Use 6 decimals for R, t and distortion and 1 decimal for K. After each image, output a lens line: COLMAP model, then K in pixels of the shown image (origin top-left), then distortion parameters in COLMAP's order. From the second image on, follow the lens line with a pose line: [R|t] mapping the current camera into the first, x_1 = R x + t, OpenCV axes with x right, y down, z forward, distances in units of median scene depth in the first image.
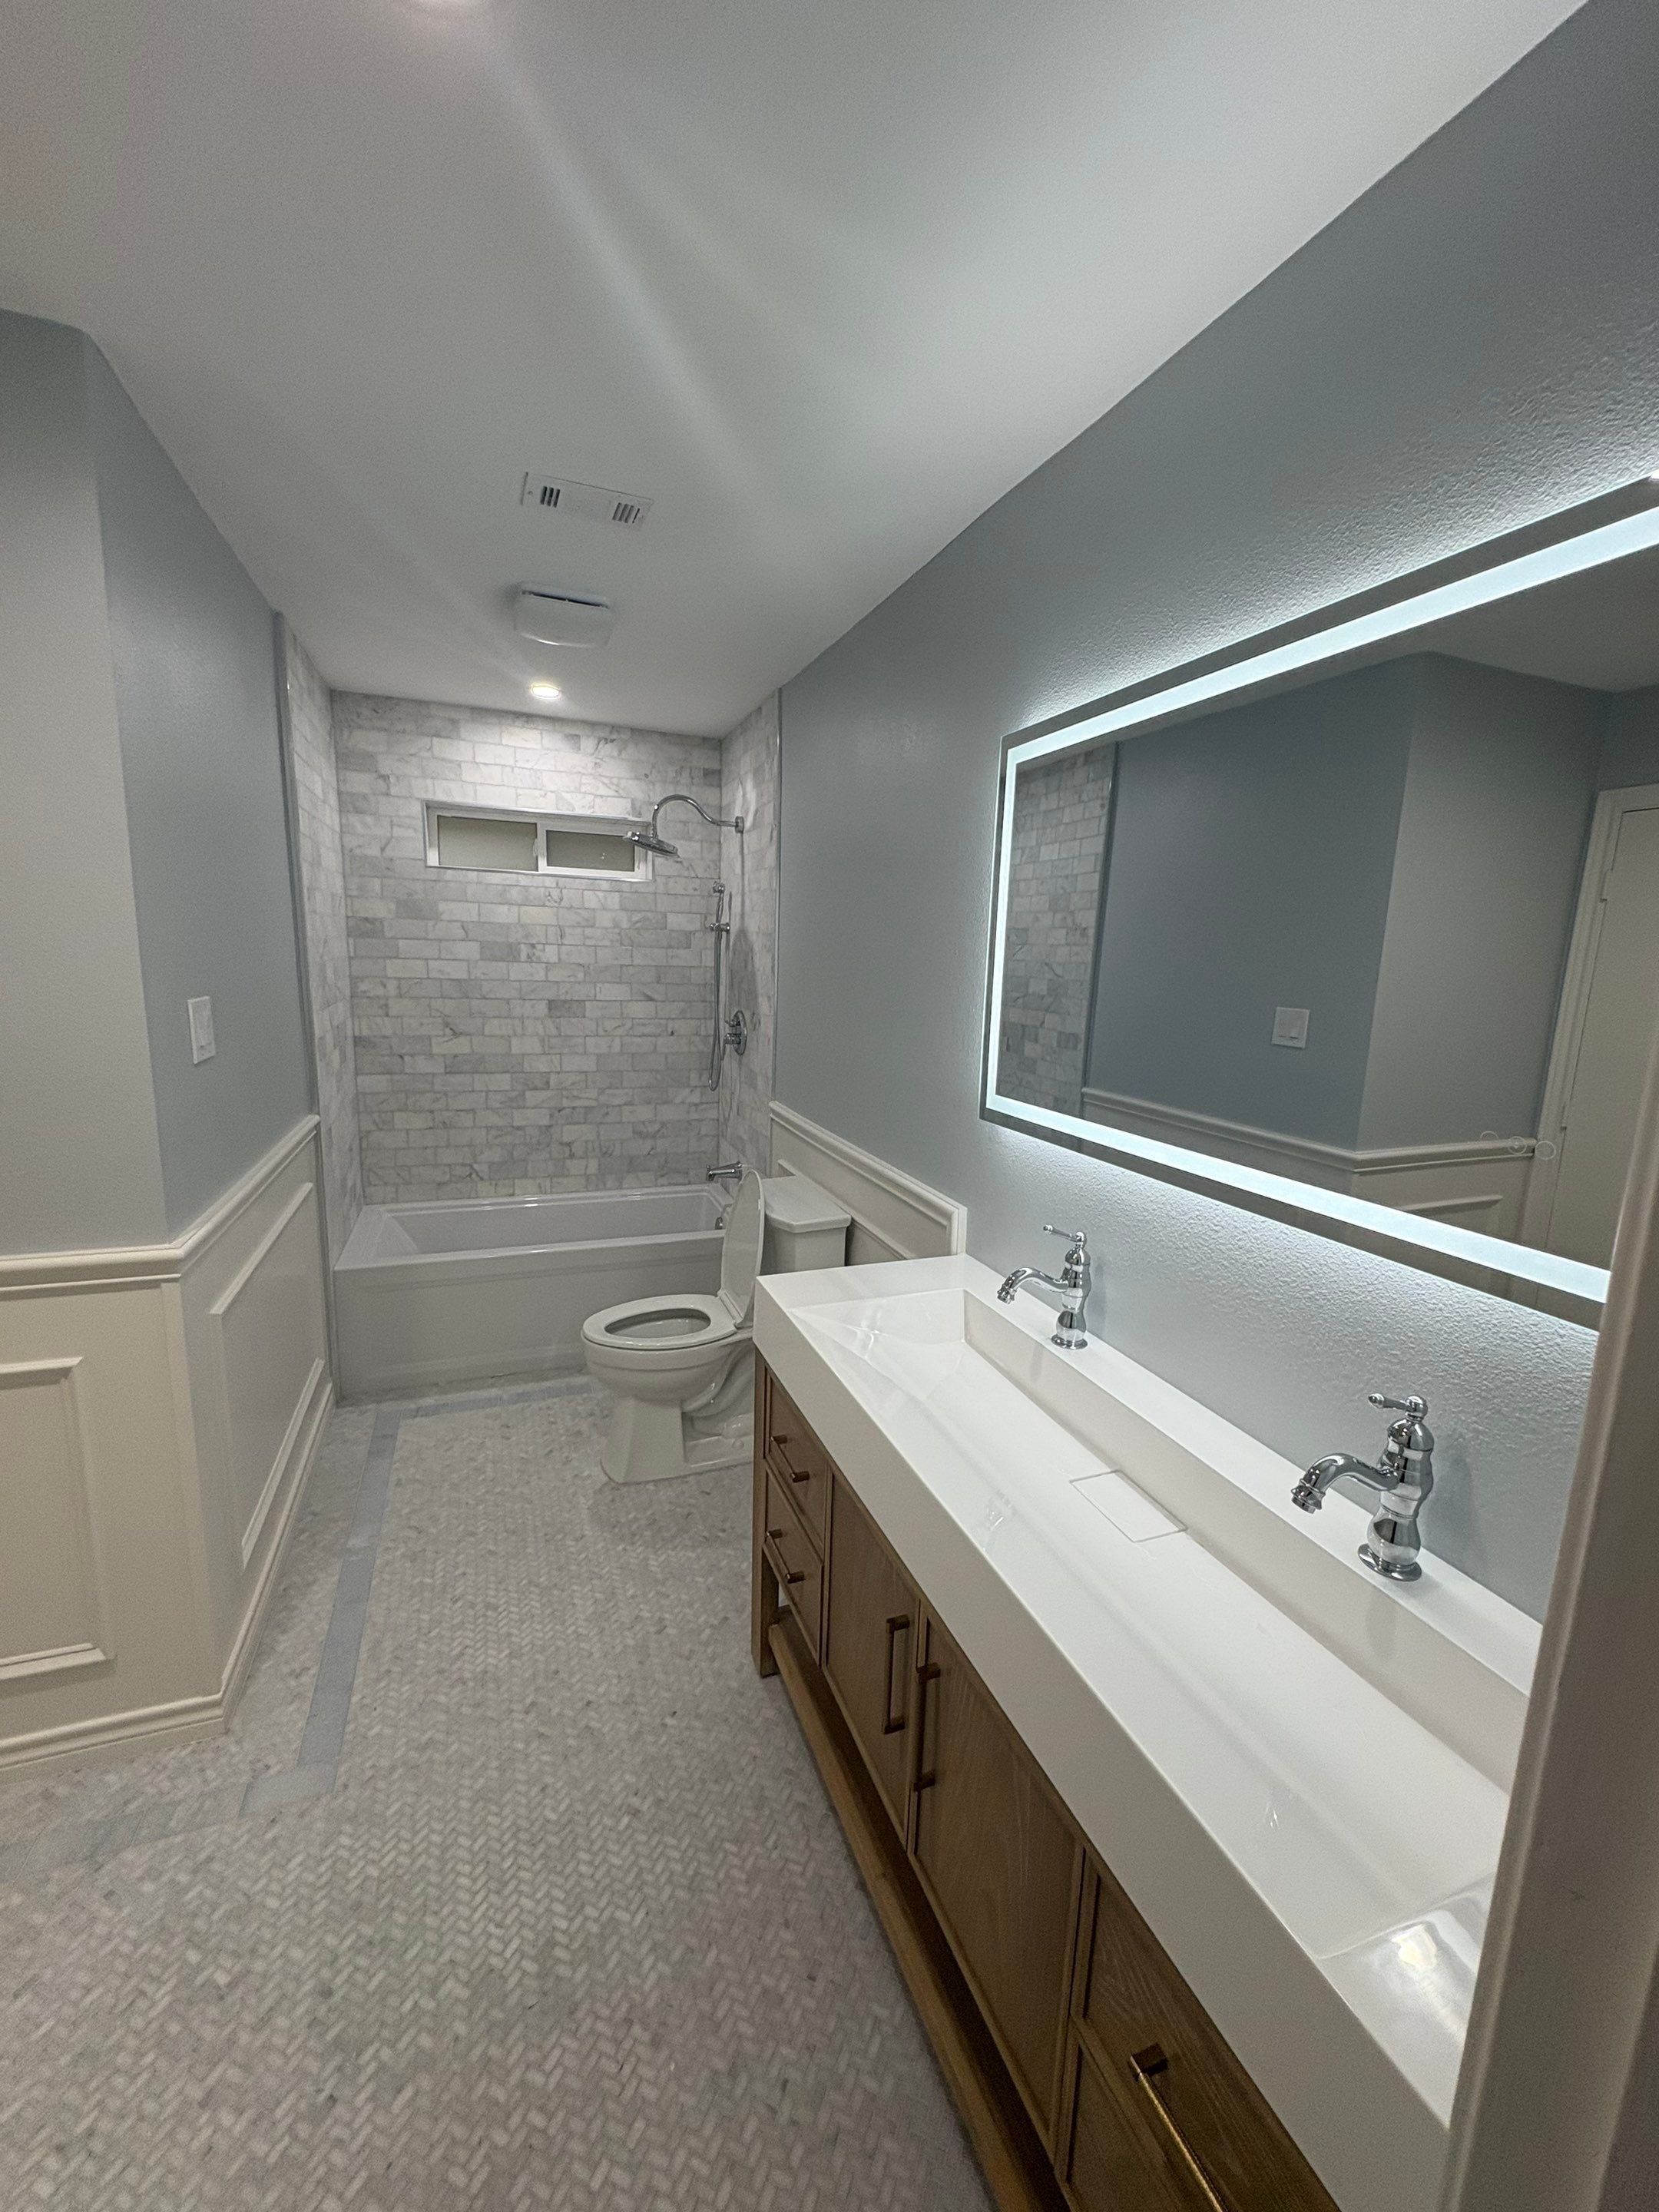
lens RADIAL K [[882.2, 0, 833.9], [0, 882.2, 1103.3], [0, 0, 1]] dist [0.000958, 0.000046]
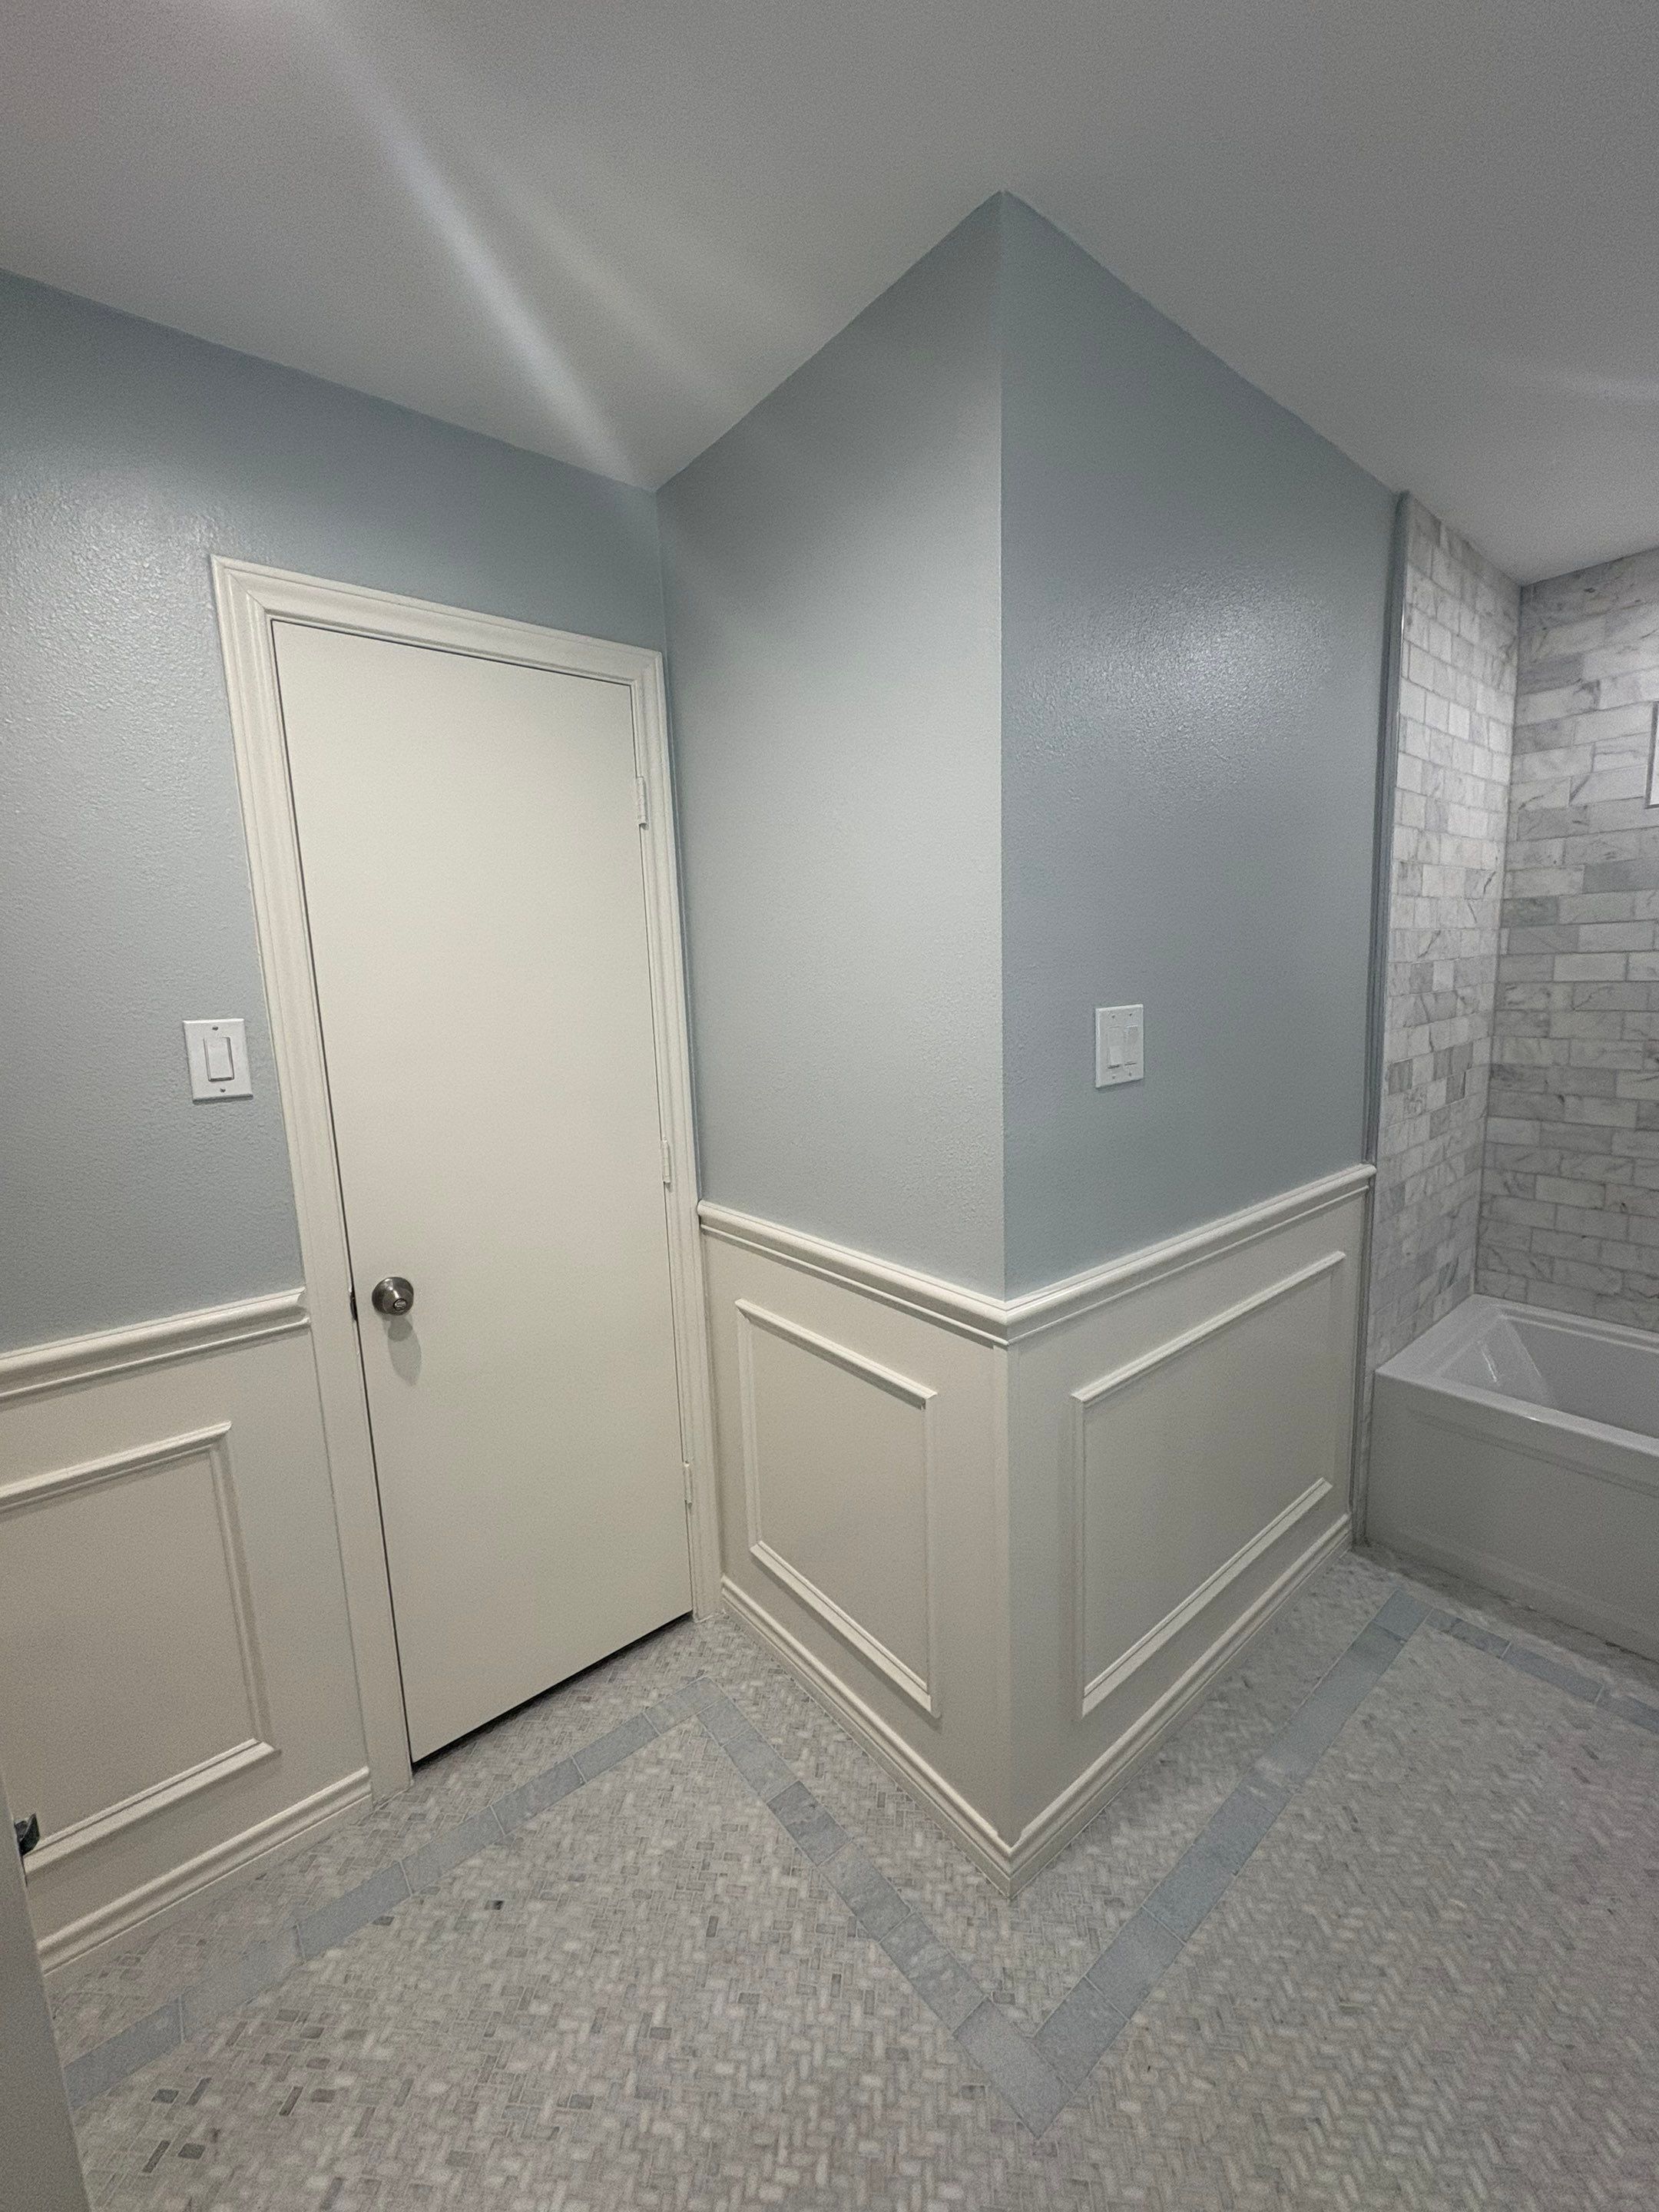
lens RADIAL K [[881.3, 0, 834.1], [0, 881.3, 1103.6], [0, 0, 1]] dist [0.000978, -0.000441]
pose [[0.307671, 0.096063, -0.946631, -0.020775], [-0.115417, 0.991312, 0.063085, -0.033174], [0.944467, 0.089847, 0.316085, 0.320750]]
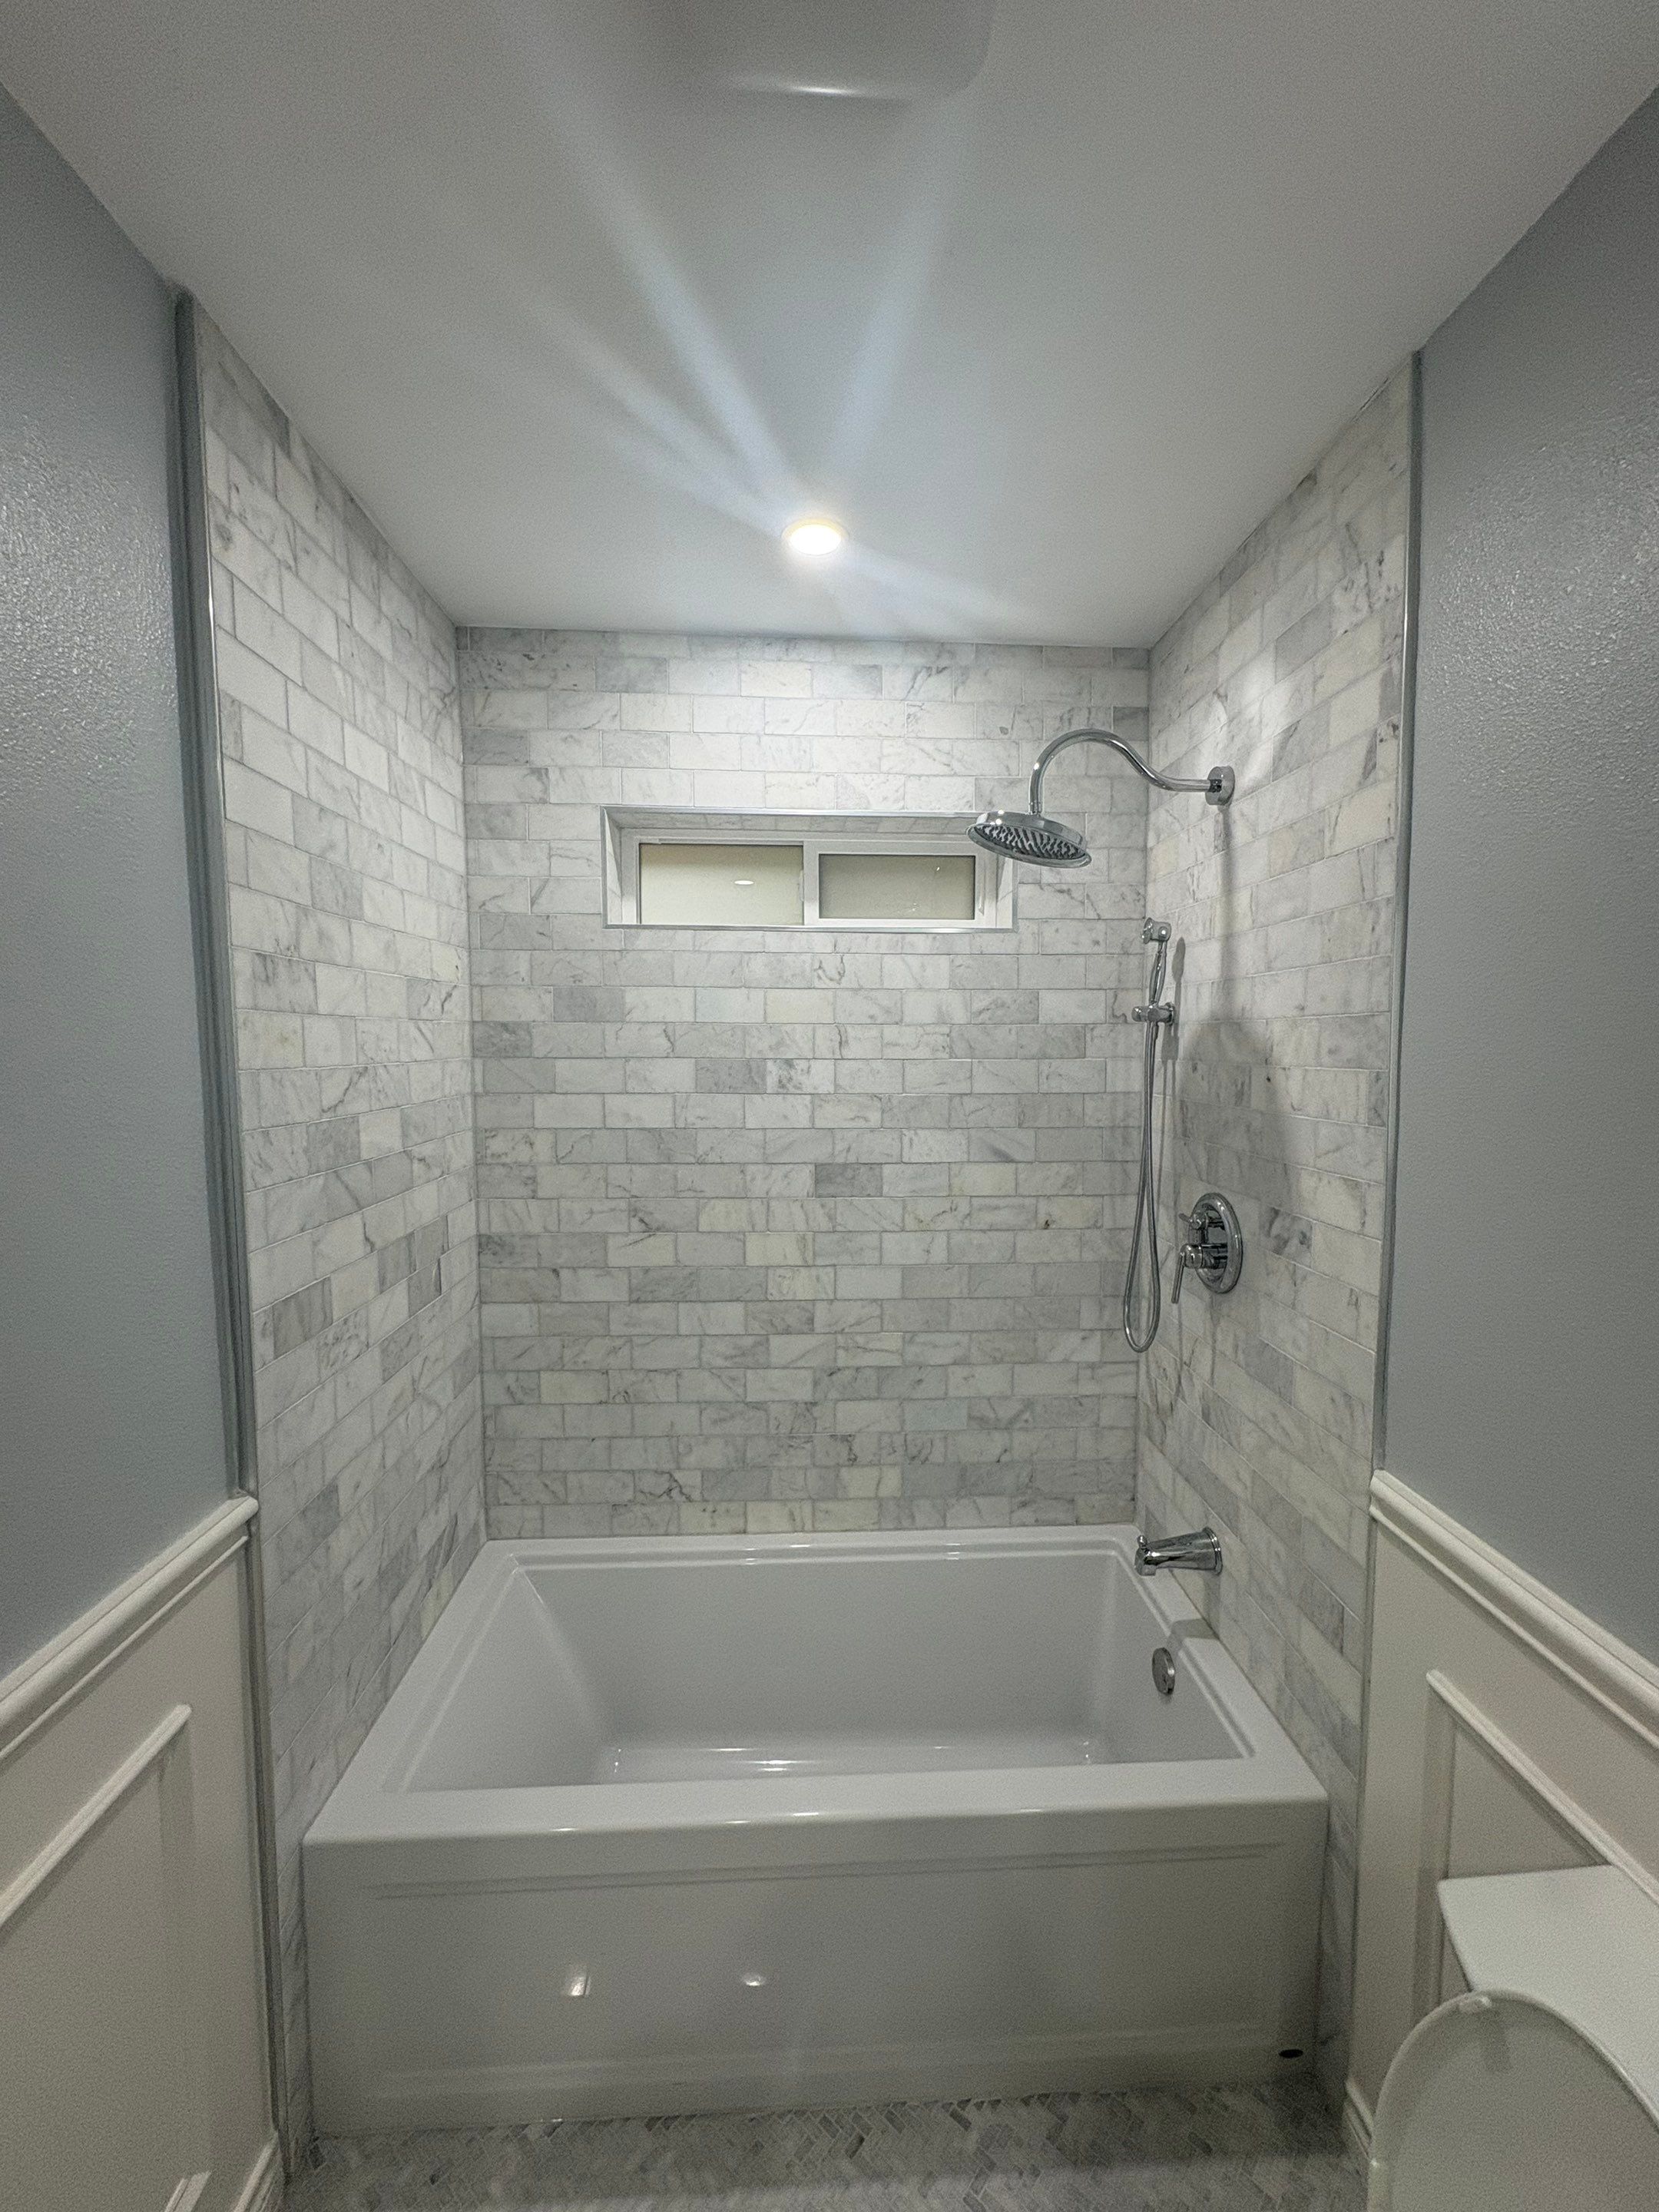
lens RADIAL K [[882.2, 0, 833.9], [0, 882.2, 1103.3], [0, 0, 1]] dist [0.000958, 0.000046]
pose [[0.948809, -0.012972, -0.315584, -0.195141], [-0.021849, 0.994067, -0.106551, -0.129384], [0.315094, 0.107991, 0.942896, 0.671528]]
